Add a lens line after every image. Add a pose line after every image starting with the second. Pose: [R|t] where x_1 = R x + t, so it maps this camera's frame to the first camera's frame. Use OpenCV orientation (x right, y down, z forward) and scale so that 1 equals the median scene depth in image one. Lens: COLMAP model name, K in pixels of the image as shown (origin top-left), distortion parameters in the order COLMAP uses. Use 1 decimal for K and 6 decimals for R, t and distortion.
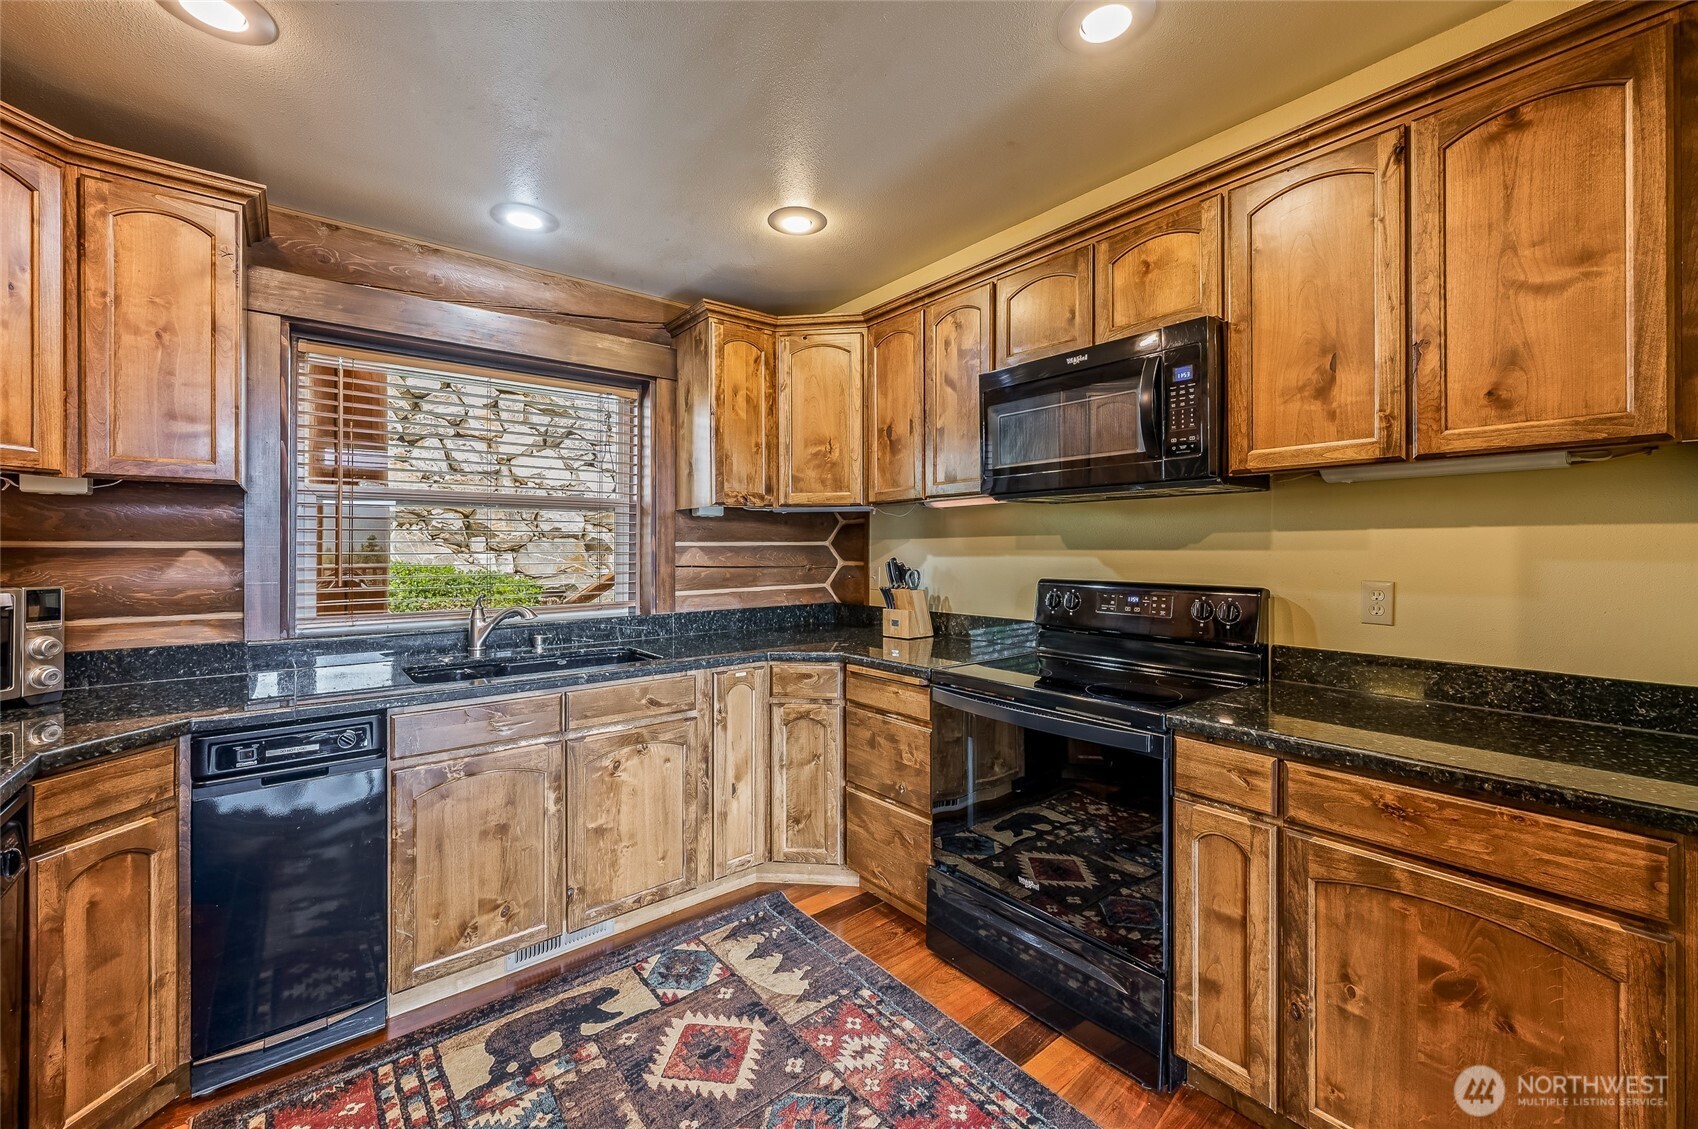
lens RADIAL K [[684.1, 0, 845.8], [0, 684.1, 548.4], [0, 0, 1]] dist [0.001357, -0.000507]
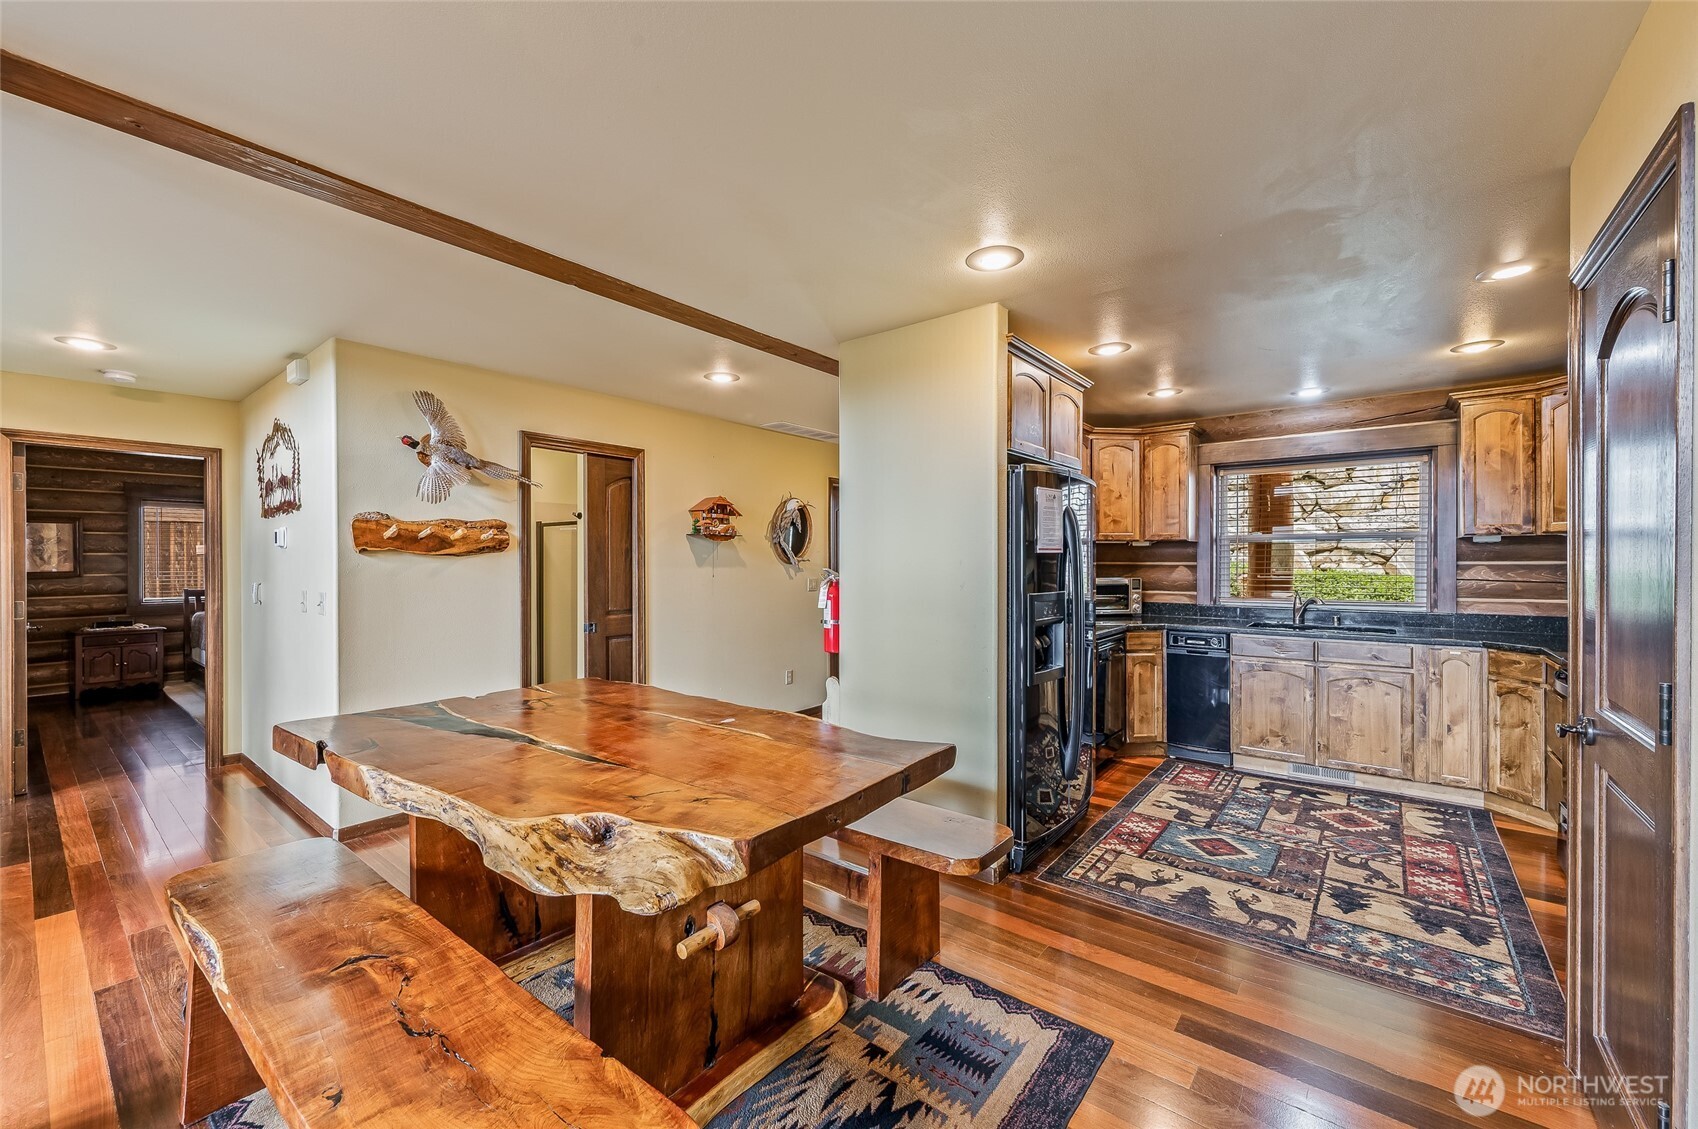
lens RADIAL K [[684.1, 0, 864.2], [0, 684.1, 558.2], [0, 0, 1]] dist [0.001357, -0.000507]
pose [[0.245420, -0.000280, -0.969417, 1.160007], [0.001921, 0.999998, 0.000197, -0.027036], [0.969415, -0.001911, 0.245420, -0.718895]]
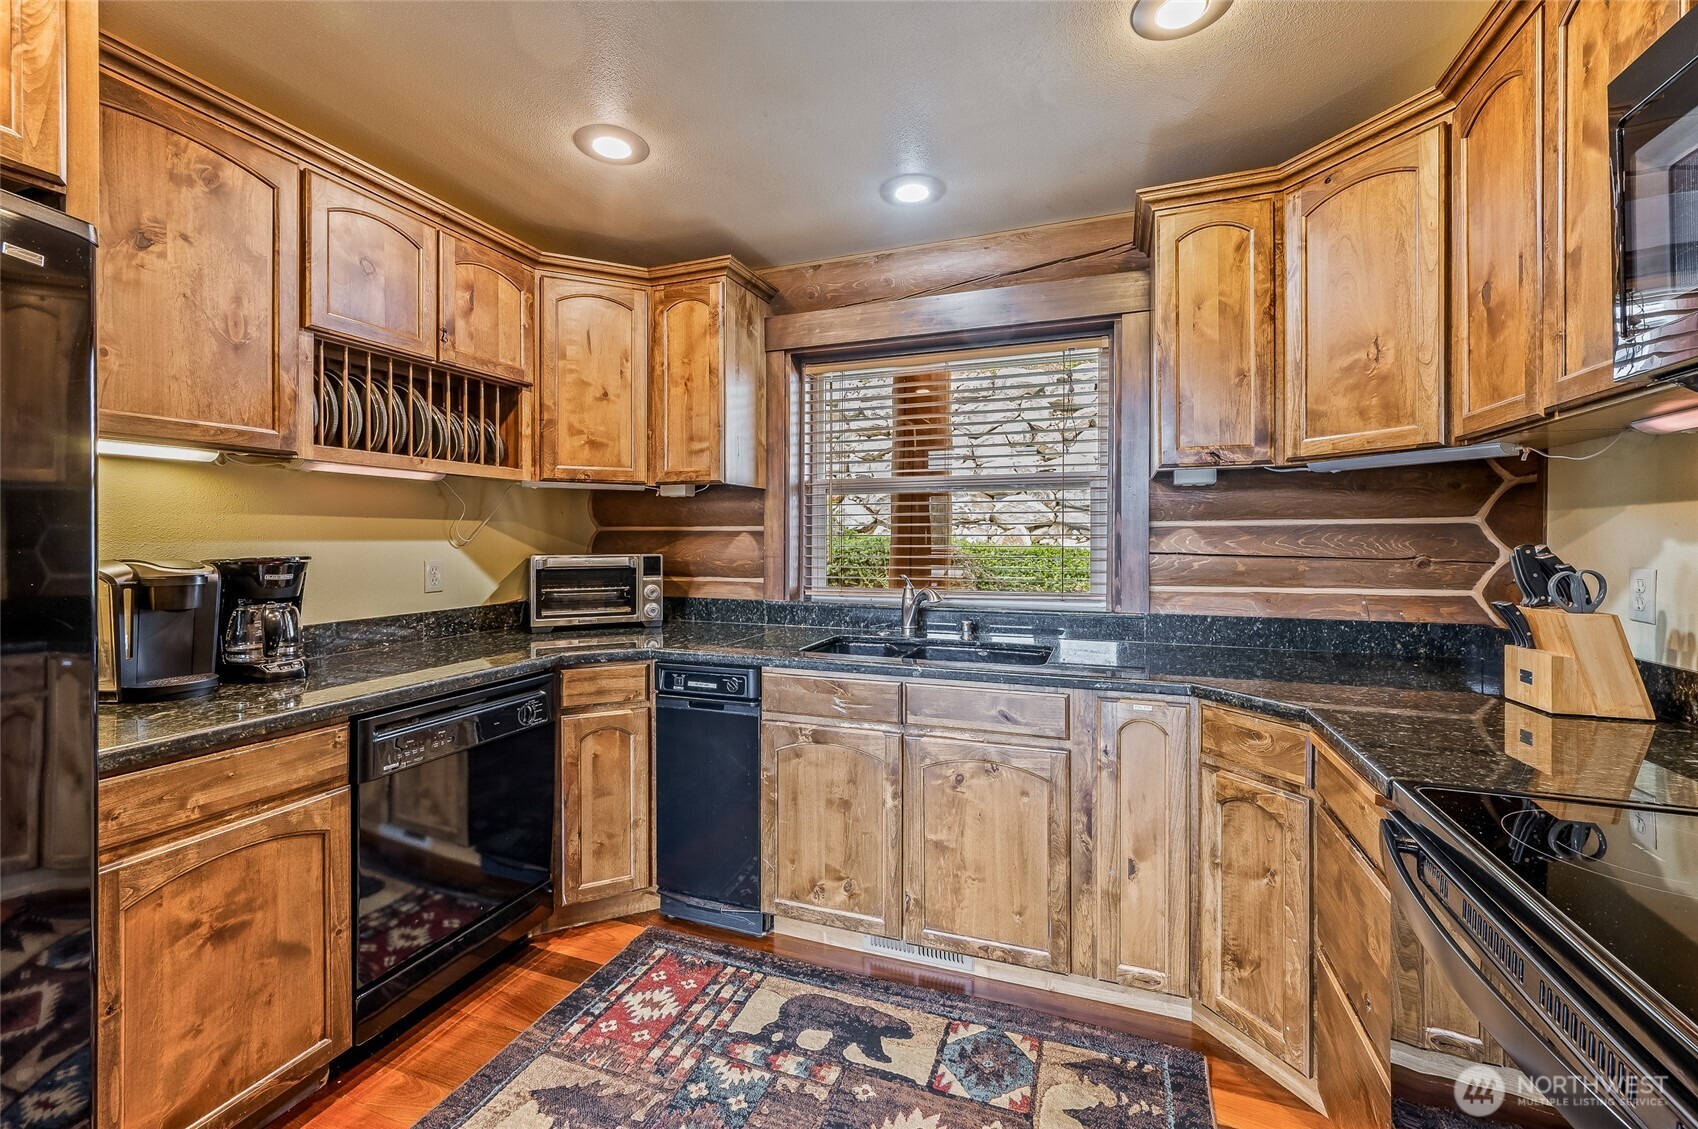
lens RADIAL K [[684.1, 0, 845.0], [0, 684.1, 537.5], [0, 0, 1]] dist [0.001357, -0.000507]
pose [[0.502453, 0.000822, -0.864604, 0.356955], [0.000536, 0.999999, 0.001262, 0.011683], [0.864604, -0.001097, 0.502452, 0.465110]]
